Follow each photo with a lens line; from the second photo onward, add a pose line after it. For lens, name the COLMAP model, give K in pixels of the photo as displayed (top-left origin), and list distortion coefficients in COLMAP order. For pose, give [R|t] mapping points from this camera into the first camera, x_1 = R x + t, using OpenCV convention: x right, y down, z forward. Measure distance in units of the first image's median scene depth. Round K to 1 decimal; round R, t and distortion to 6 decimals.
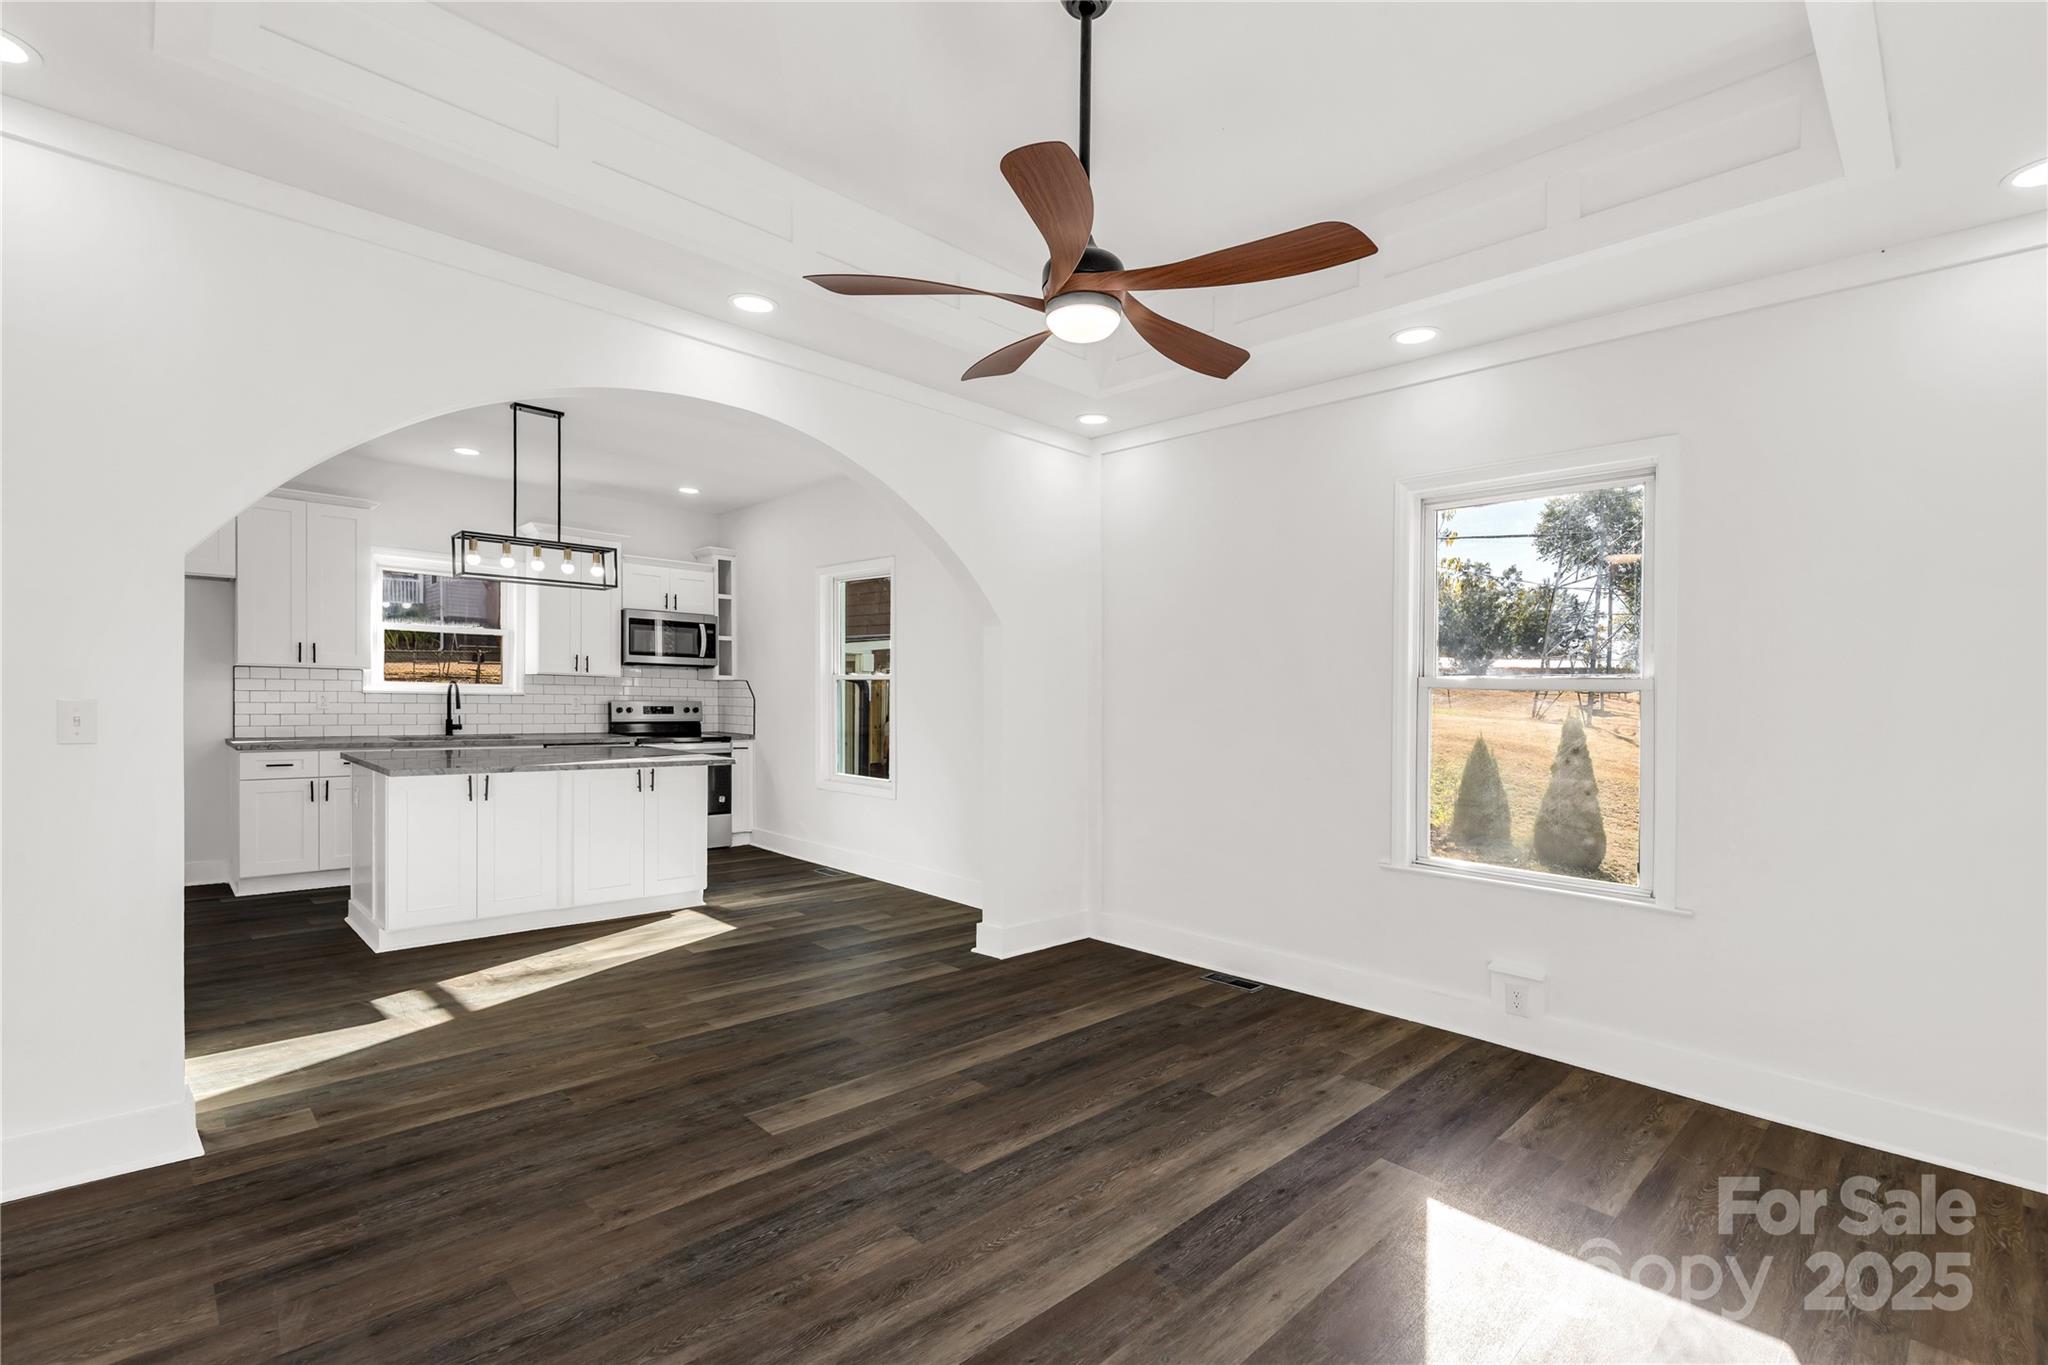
lens RADIAL K [[925.4, 0, 1013.2], [0, 925.4, 750.8], [0, 0, 1]] dist [0.009620, -0.002282]
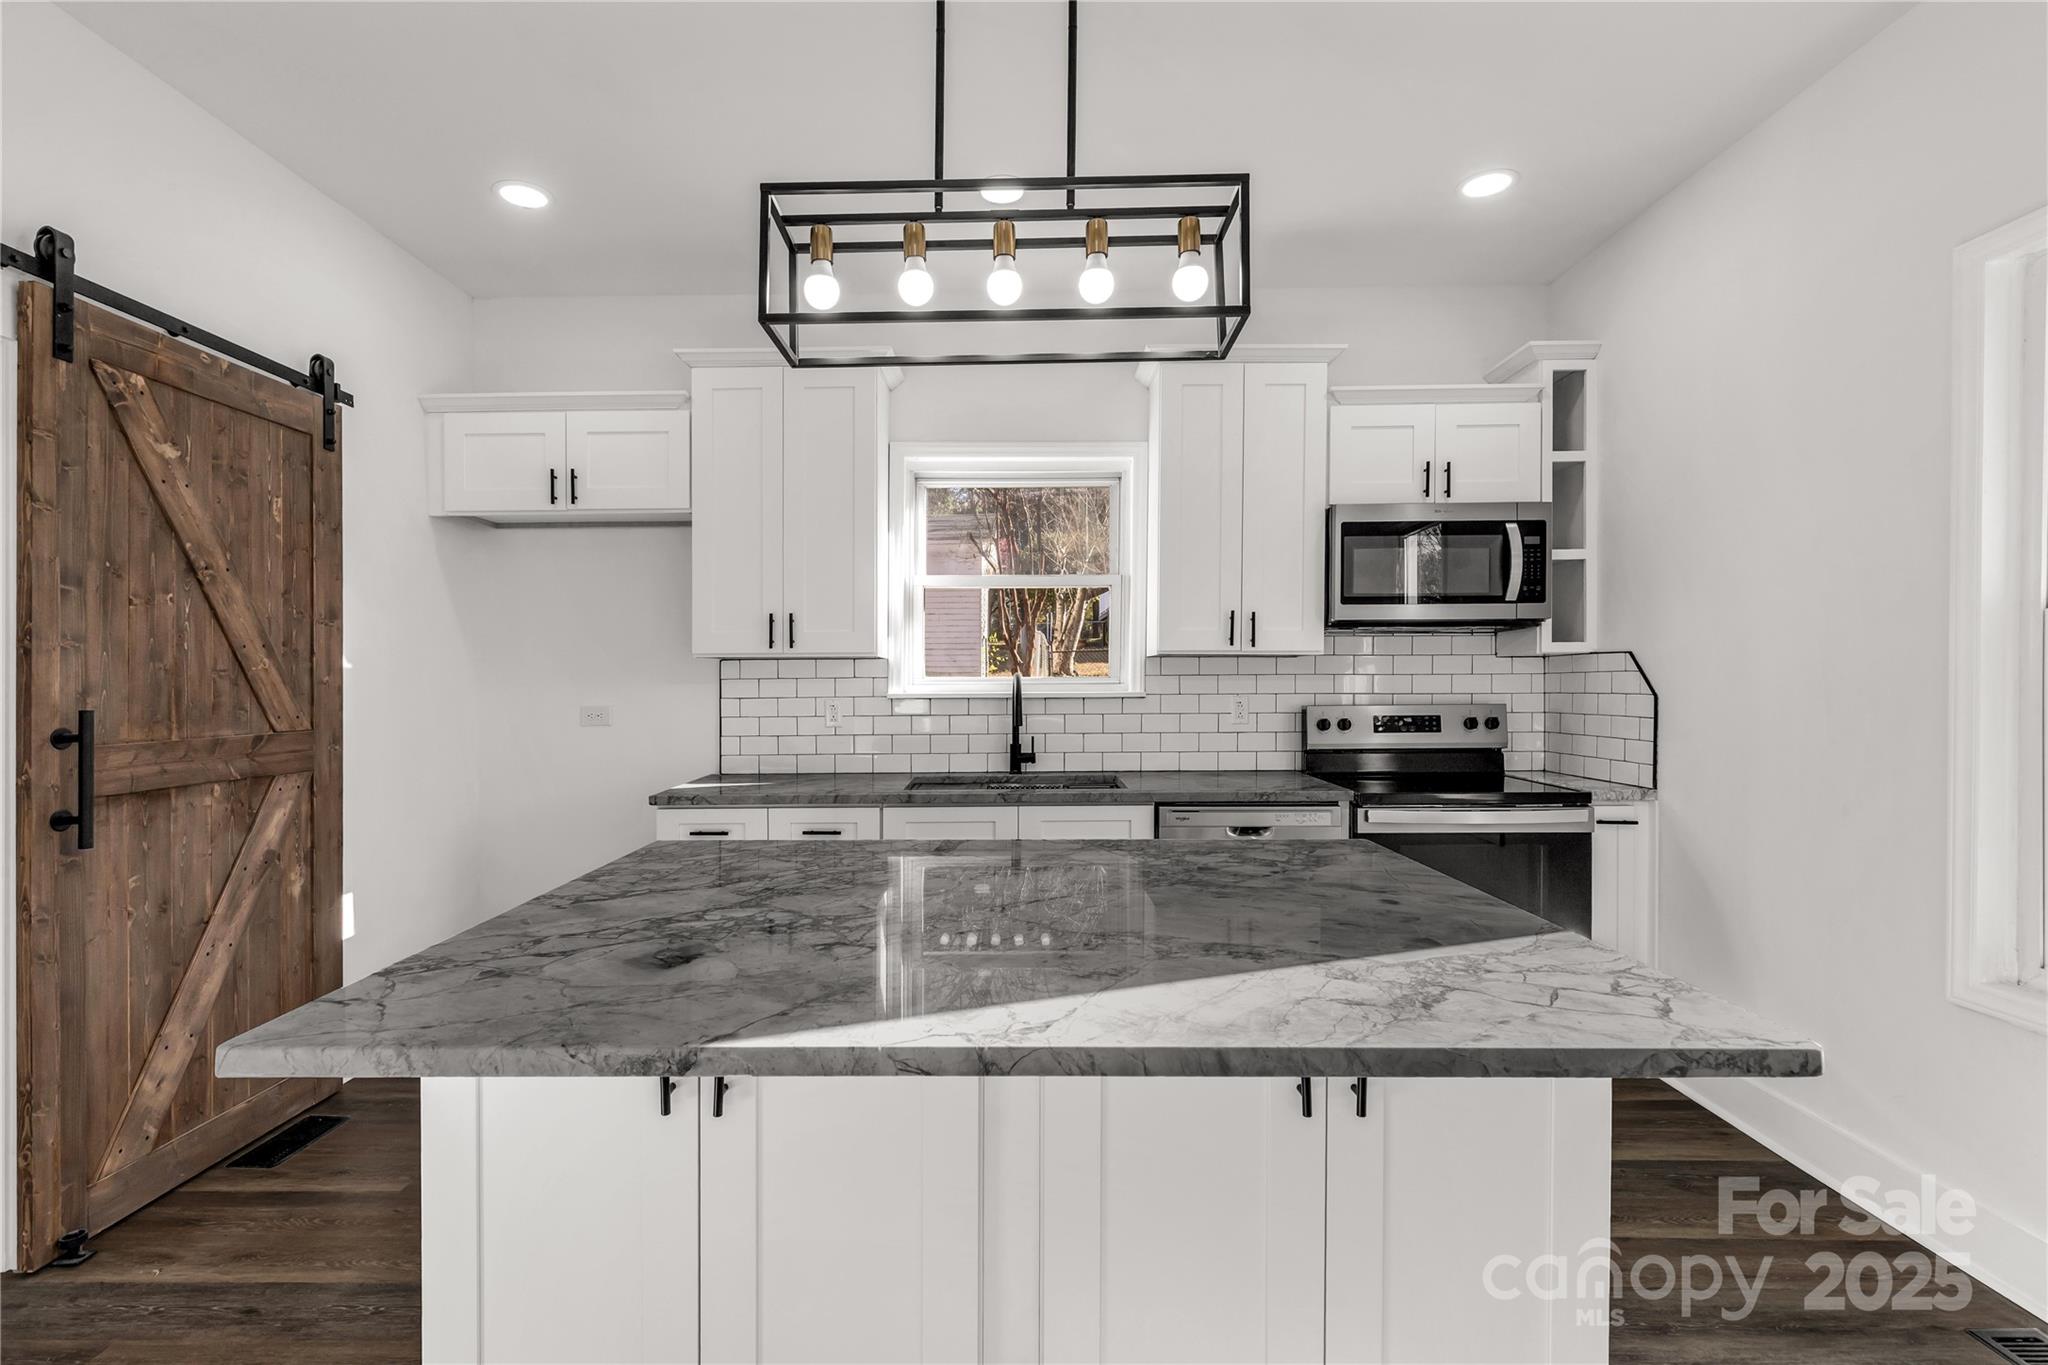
lens RADIAL K [[925.4, 0, 1000.1], [0, 925.4, 686.5], [0, 0, 1]] dist [0.009620, -0.002282]
pose [[0.708982, -0.019273, -0.704963, -0.335043], [-0.023404, 0.998433, -0.050834, -0.057508], [0.704838, 0.052539, 0.707420, 0.884484]]
